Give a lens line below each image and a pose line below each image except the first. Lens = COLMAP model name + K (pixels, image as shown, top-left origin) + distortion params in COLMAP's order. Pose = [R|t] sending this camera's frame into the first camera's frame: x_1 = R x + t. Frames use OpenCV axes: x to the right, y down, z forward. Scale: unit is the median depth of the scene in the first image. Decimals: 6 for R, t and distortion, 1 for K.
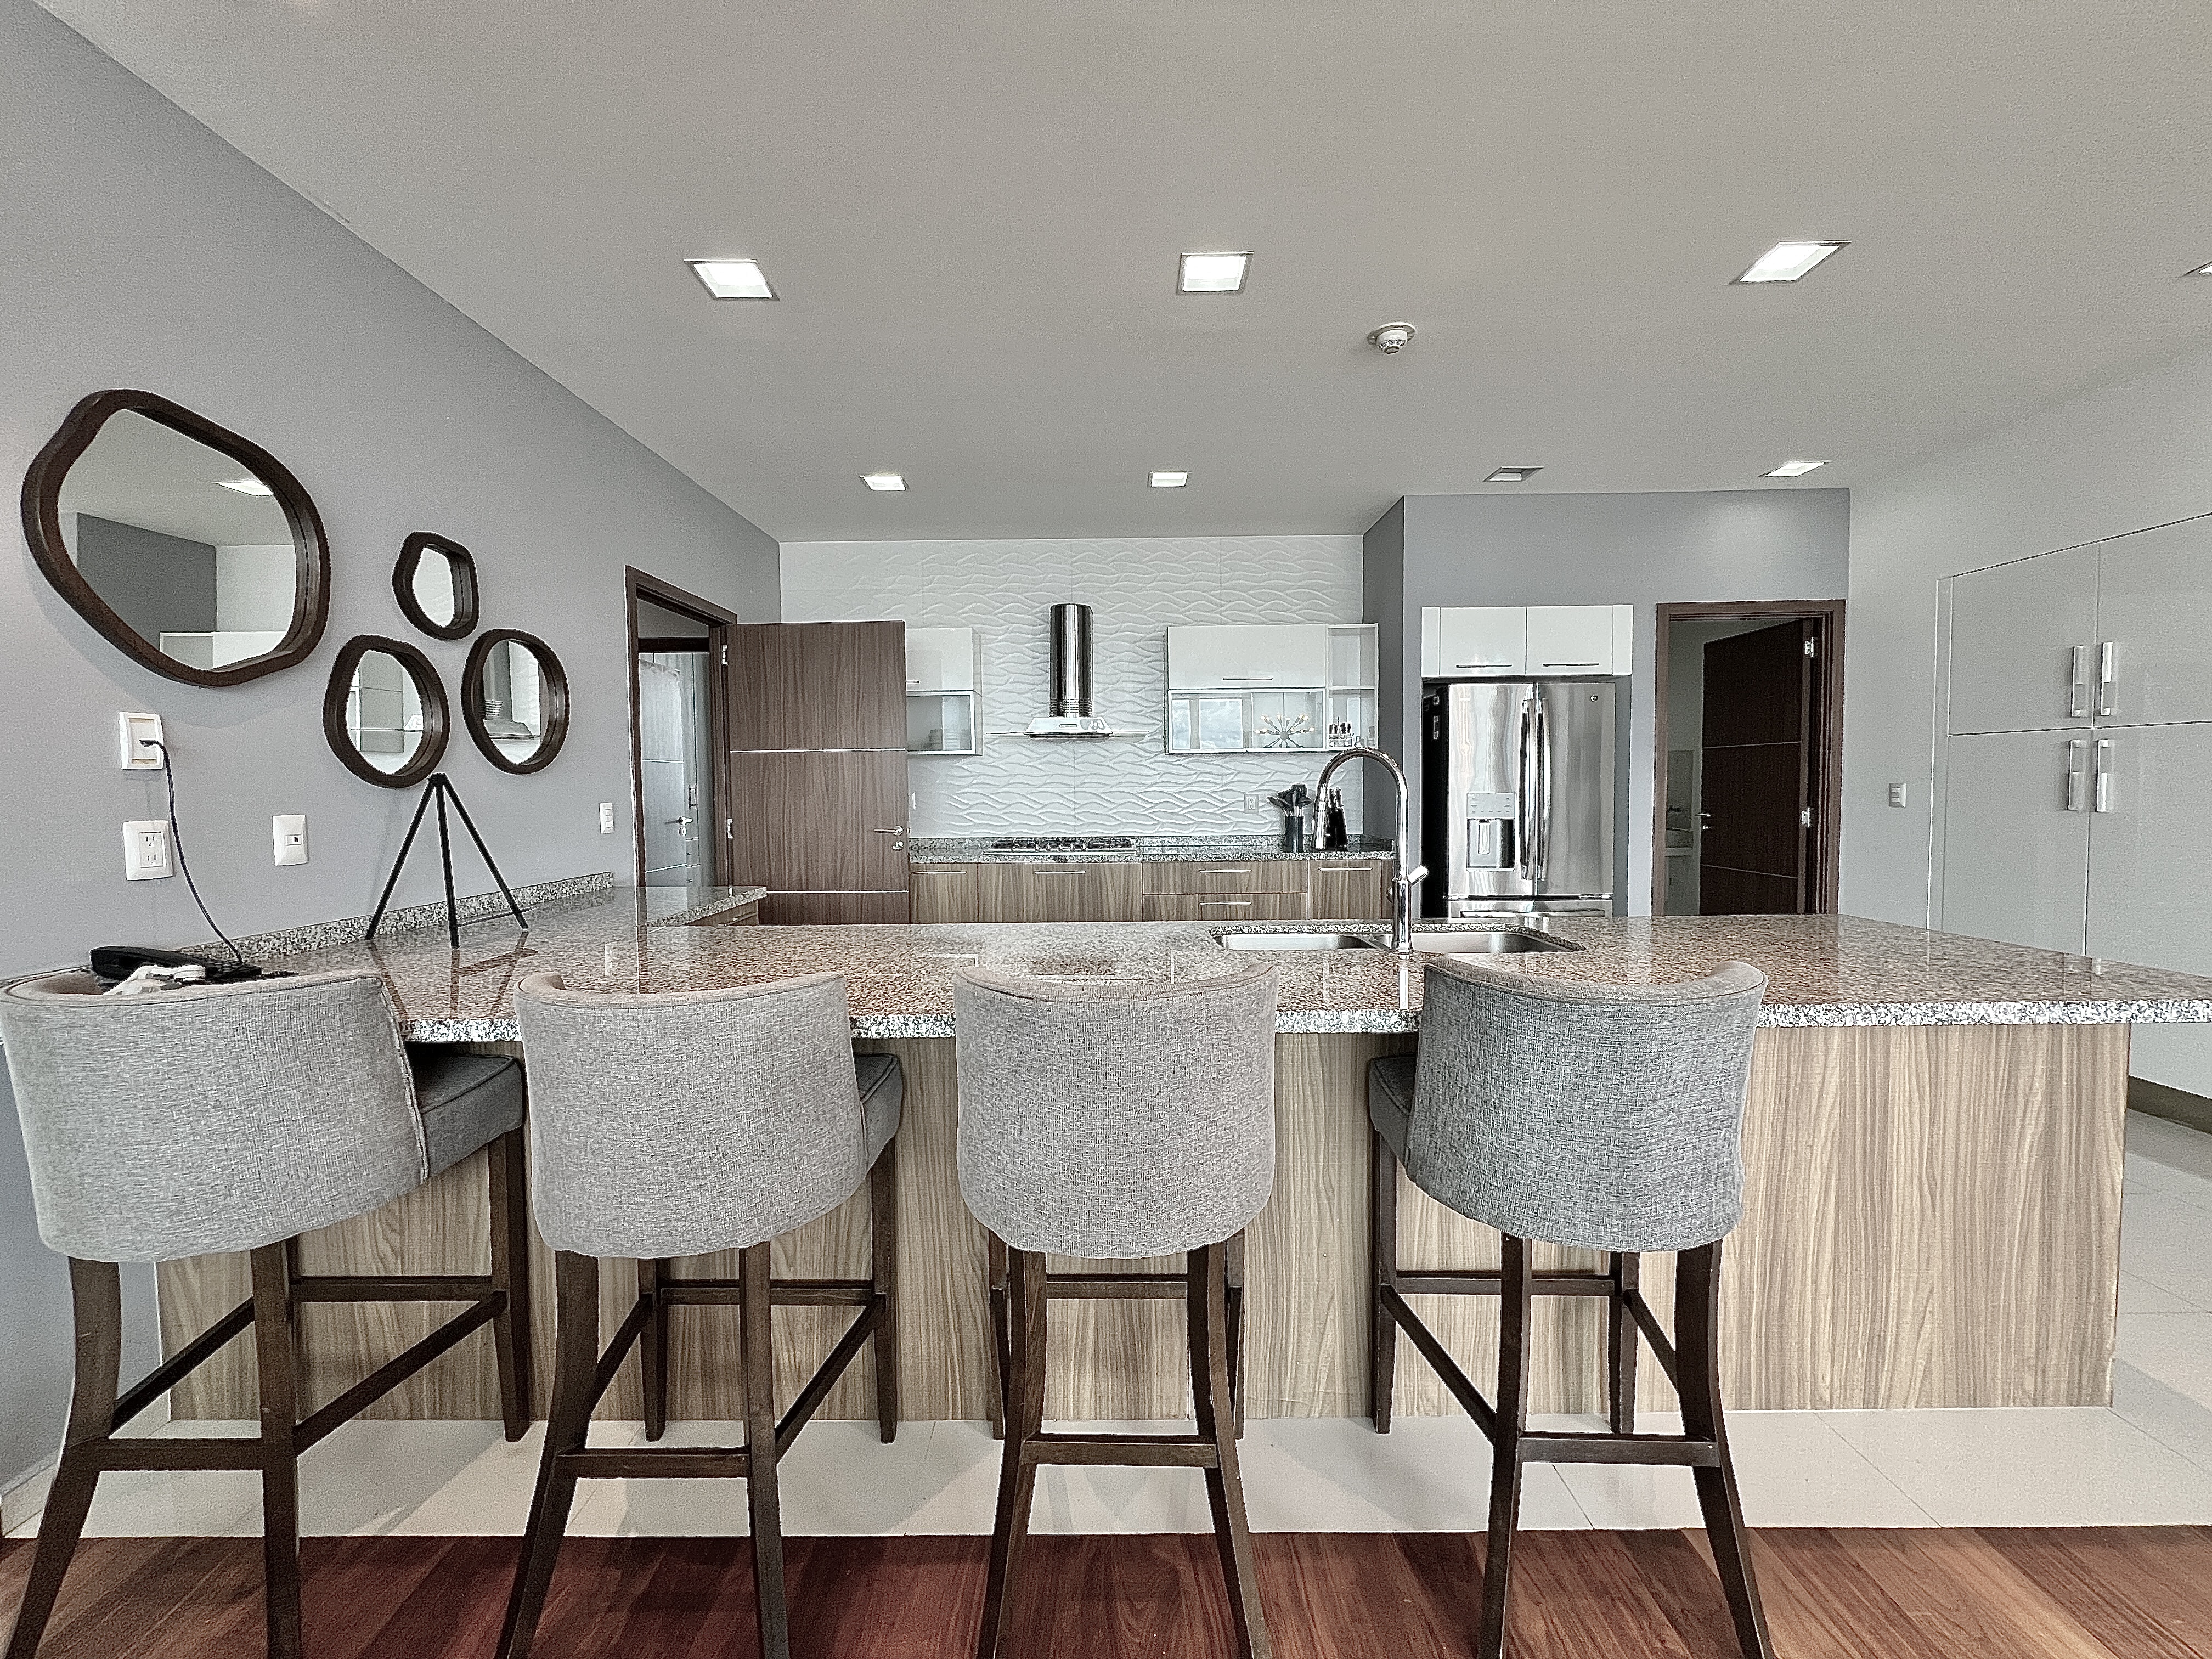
lens RADIAL K [[883.8, 0, 1103.7], [0, 883.8, 822.5], [0, 0, 1]] dist [-0.002826, 0.000635]
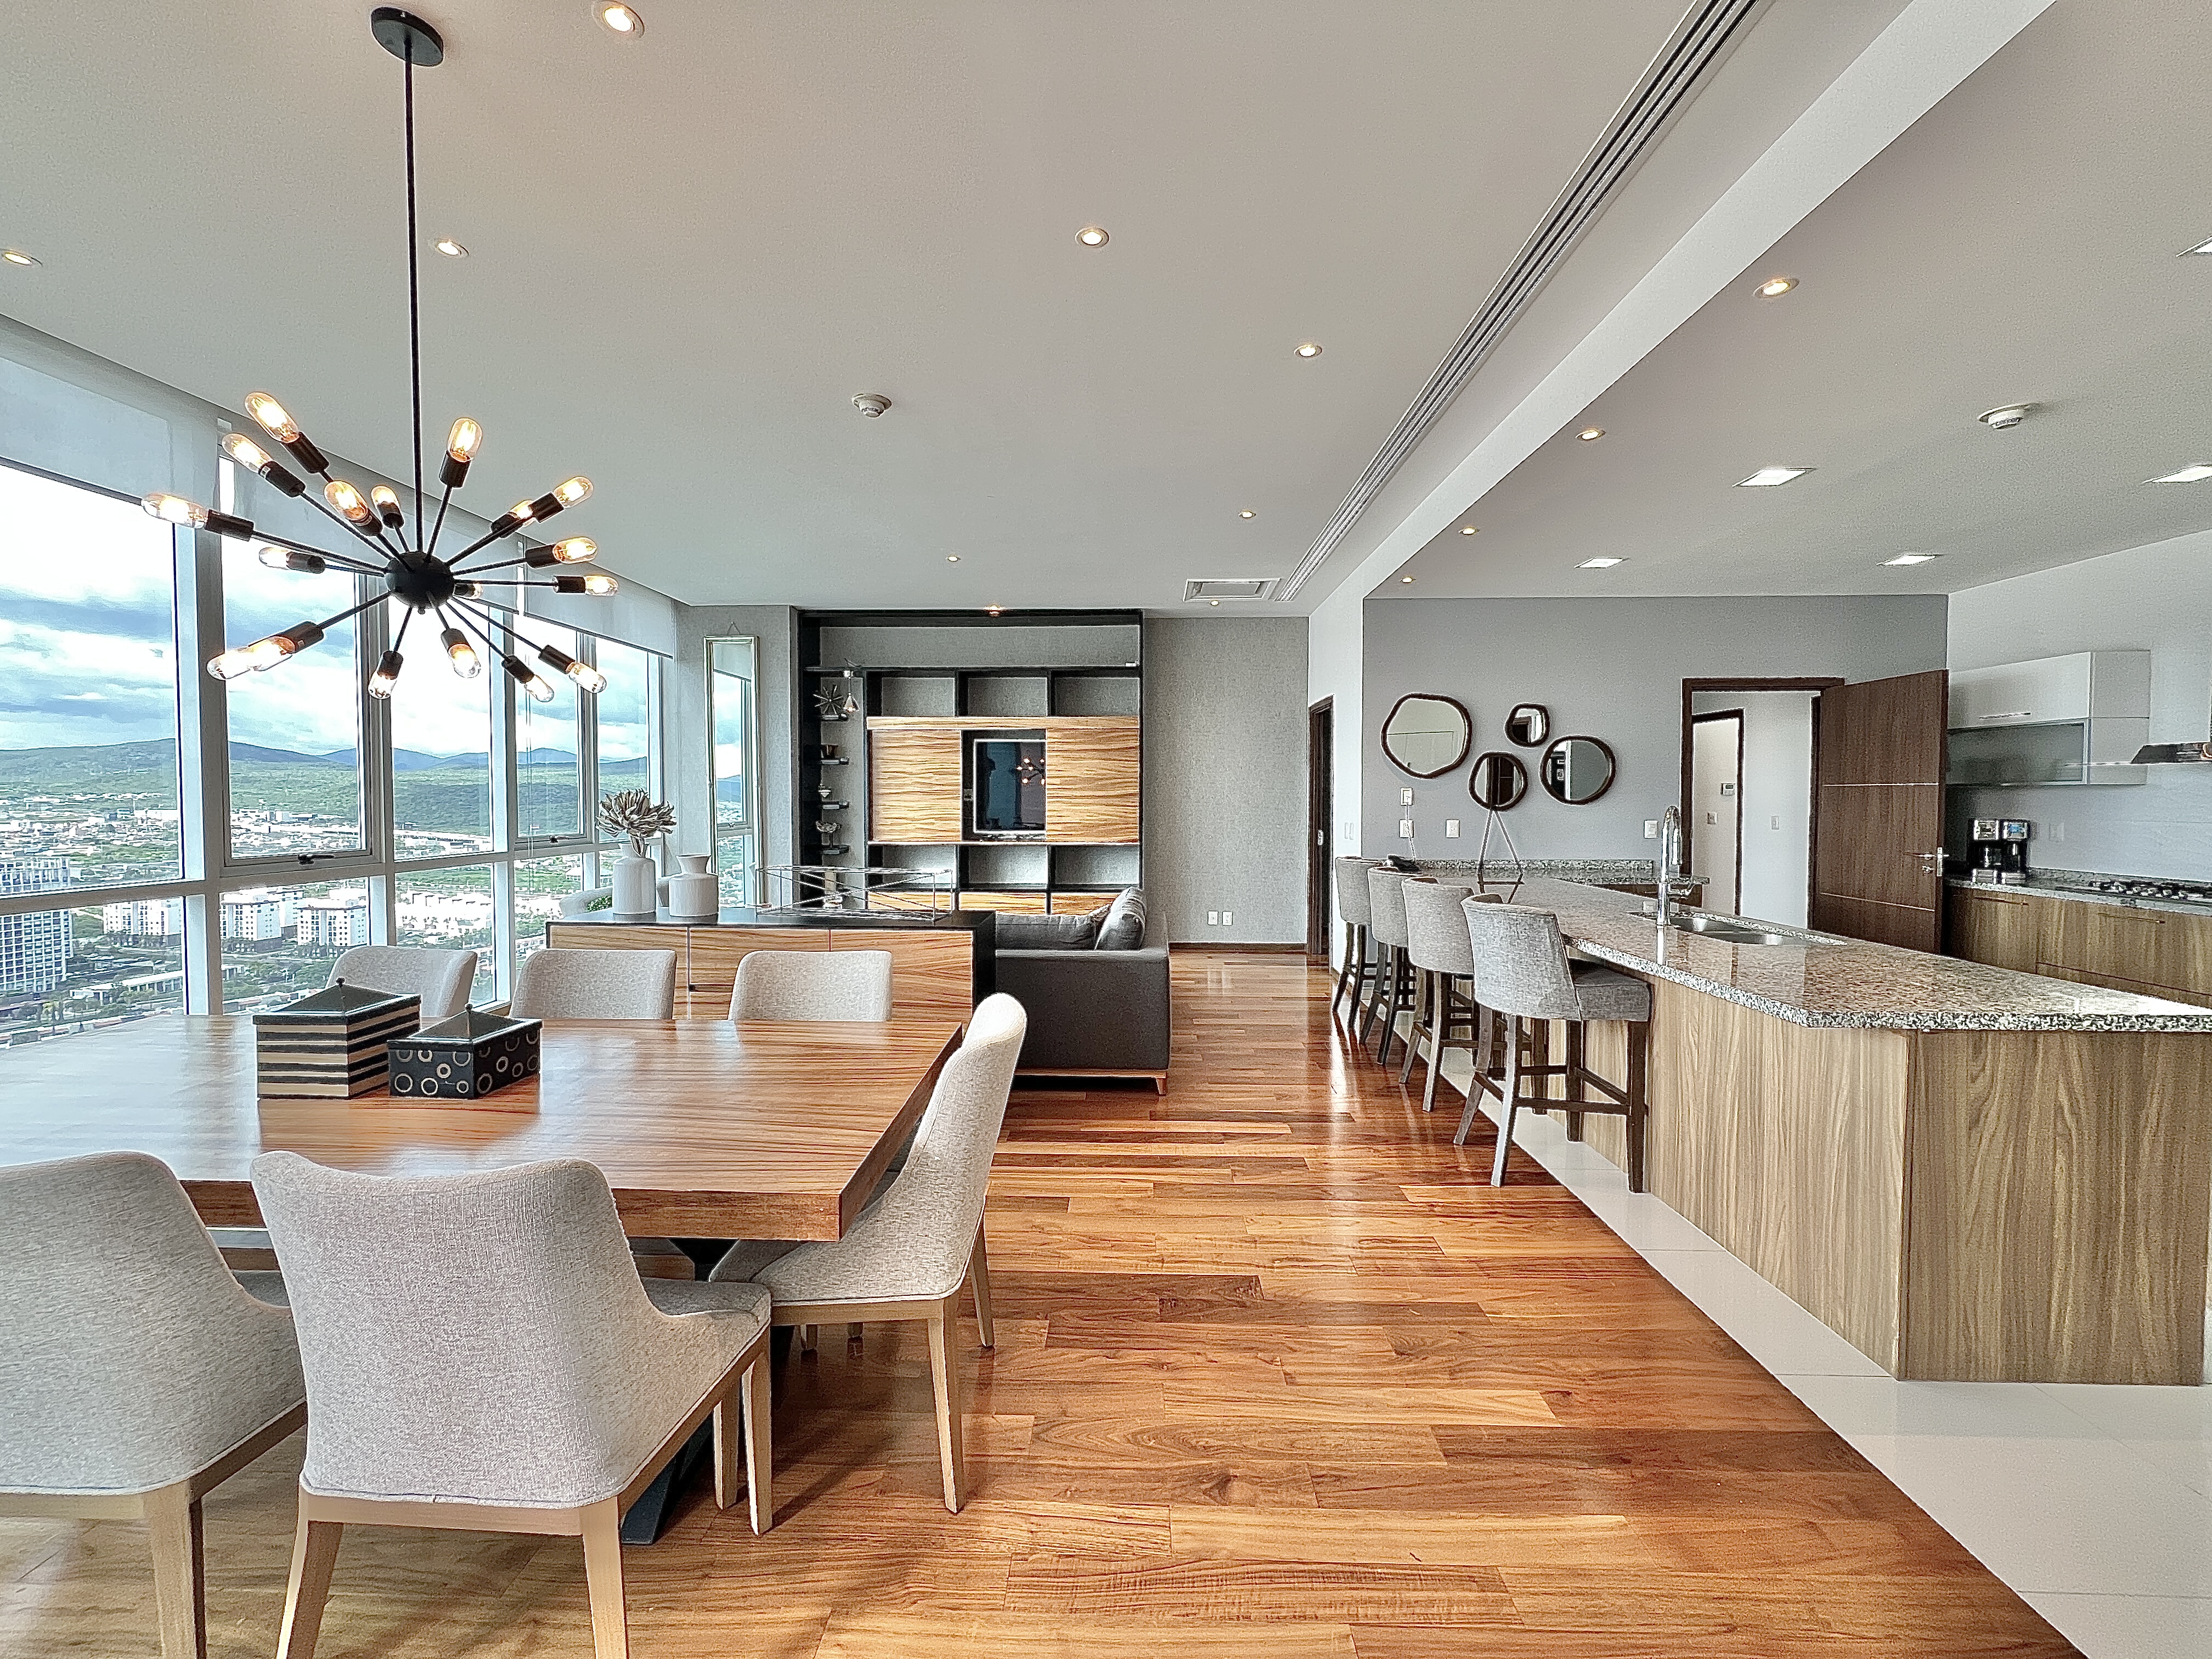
lens RADIAL K [[883.8, 0, 1108.7], [0, 883.8, 818.3], [0, 0, 1]] dist [-0.002826, 0.000635]
pose [[-0.023336, 0.037918, -0.999008, 0.906161], [-0.044477, 0.998252, 0.038928, -0.035255], [0.998738, 0.045341, -0.021609, -0.026101]]
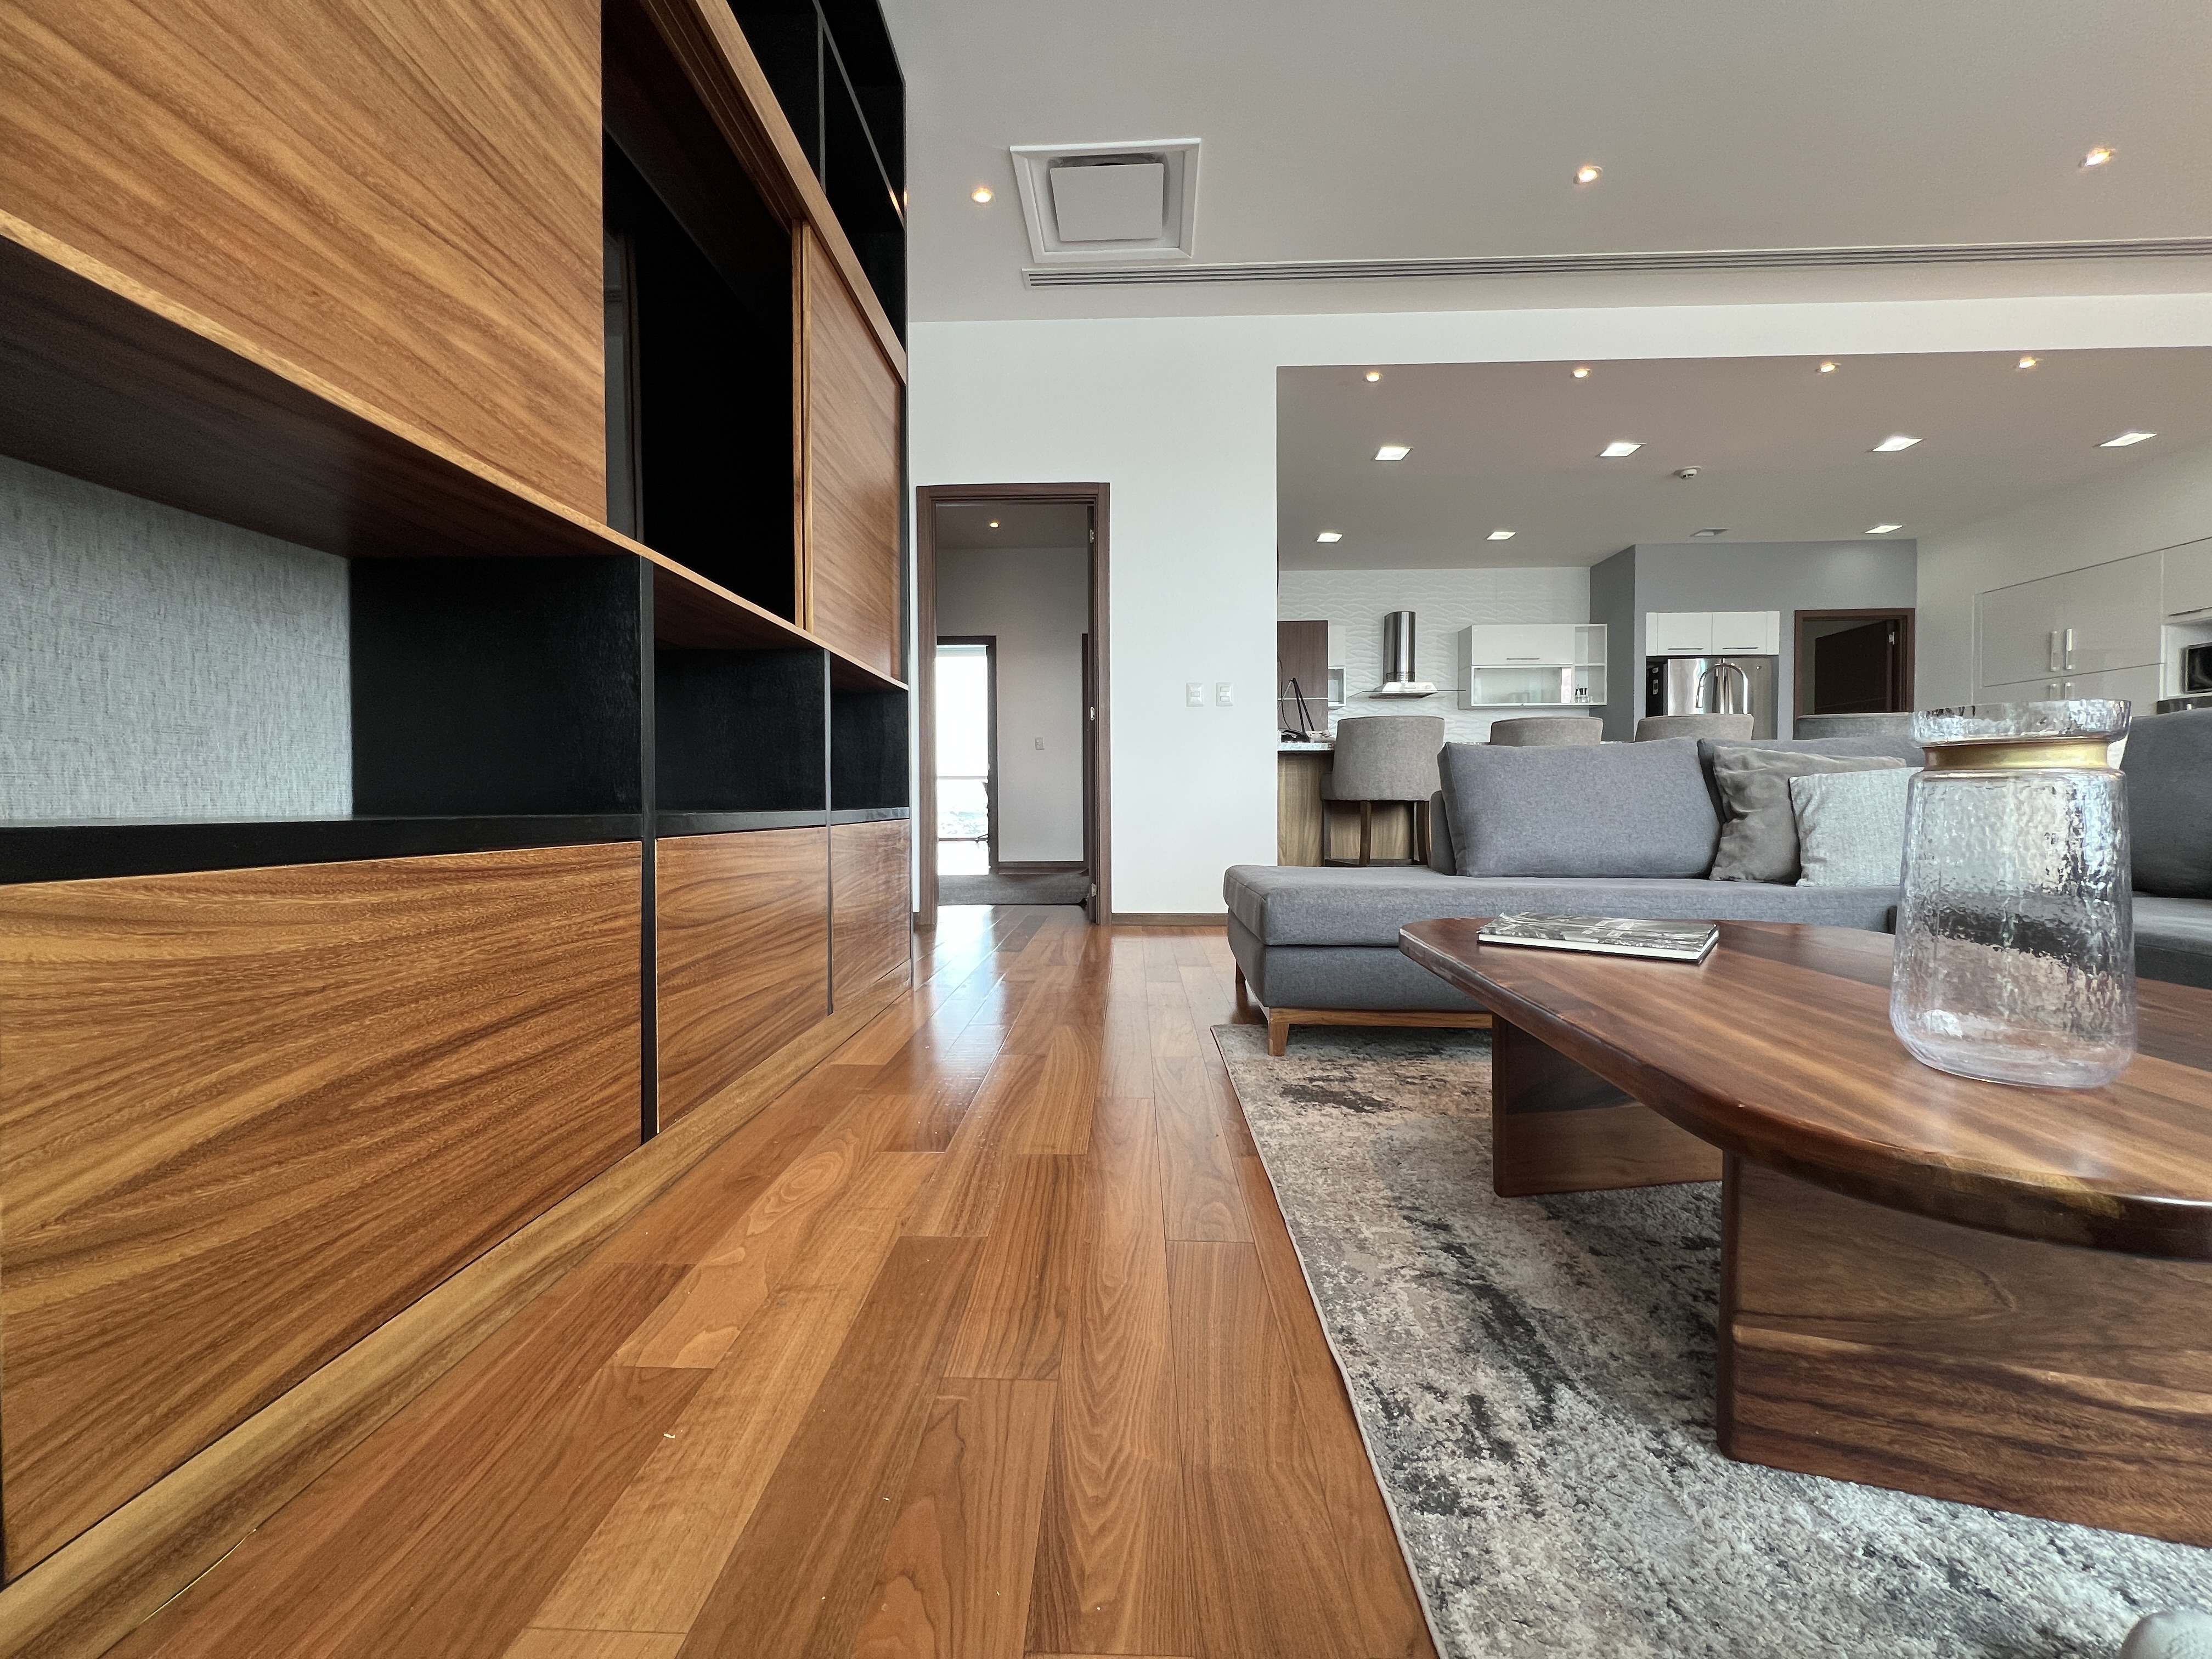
lens RADIAL K [[883.8, 0, 1104.1], [0, 883.8, 821.7], [0, 0, 1]] dist [-0.002826, 0.000635]
pose [[0.999618, 0.007198, -0.026672, -0.585591], [-0.007782, 0.999731, -0.021843, 0.182204], [0.026508, 0.022042, 0.999406, -0.631437]]
